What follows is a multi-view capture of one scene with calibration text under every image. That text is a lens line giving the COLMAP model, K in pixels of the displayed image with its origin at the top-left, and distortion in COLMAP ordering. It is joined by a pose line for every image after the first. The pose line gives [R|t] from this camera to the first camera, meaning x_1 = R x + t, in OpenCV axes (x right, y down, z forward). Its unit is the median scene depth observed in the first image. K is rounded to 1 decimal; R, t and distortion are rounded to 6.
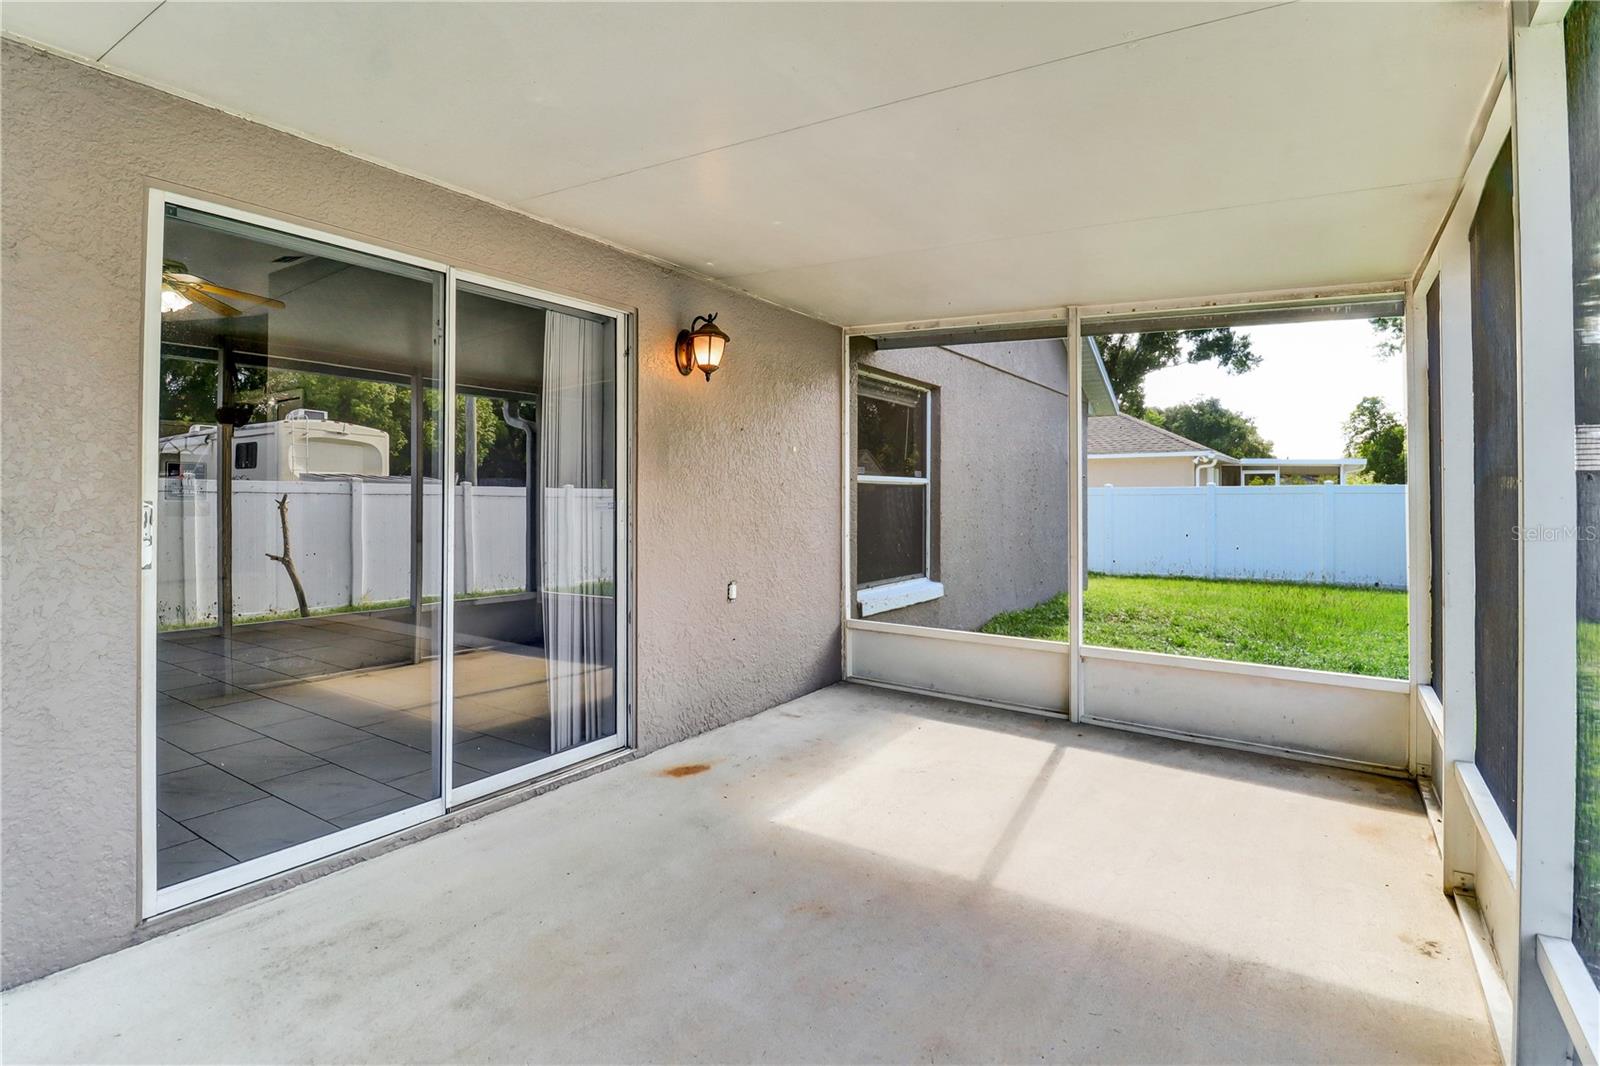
lens RADIAL K [[765.6, 0, 817.6], [0, 765.6, 493.4], [0, 0, 1]] dist [-0.008787, -0.002405]
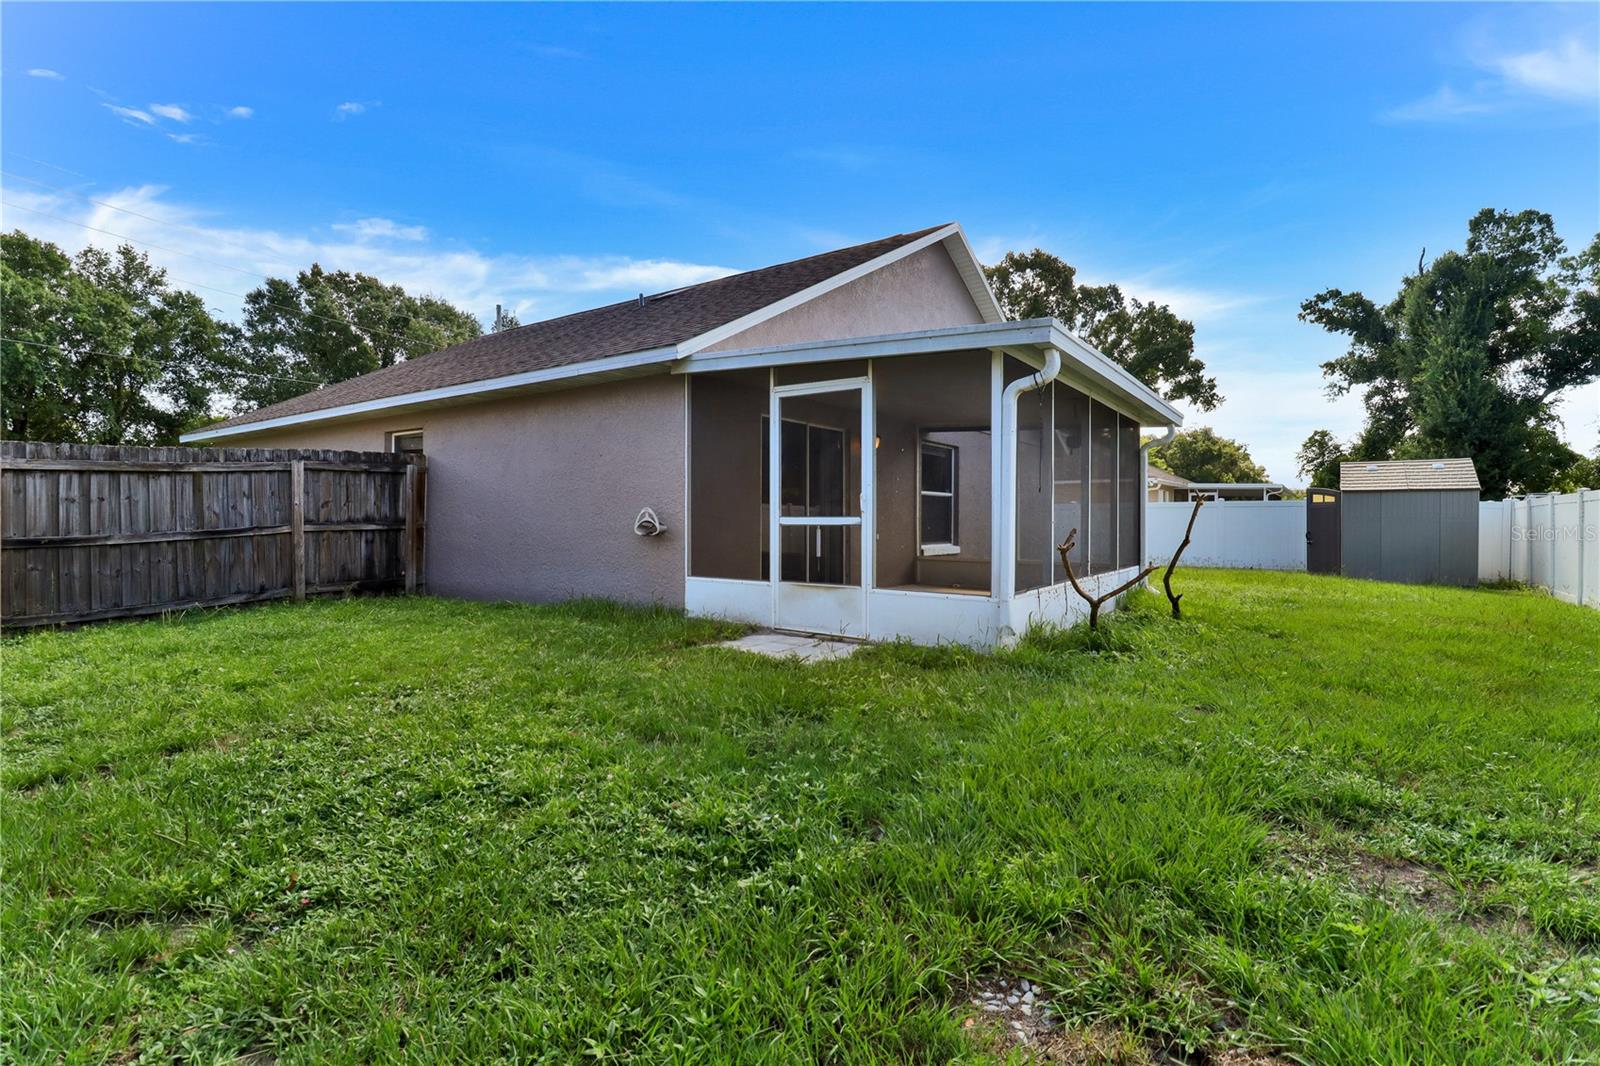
lens RADIAL K [[765.6, 0, 800.6], [0, 765.6, 528.9], [0, 0, 1]] dist [-0.008787, -0.002405]
pose [[0.999537, 0.001029, -0.030393, -0.038450], [-0.000624, 0.999911, 0.013335, 0.009654], [0.030405, -0.013310, 0.999449, -0.202209]]
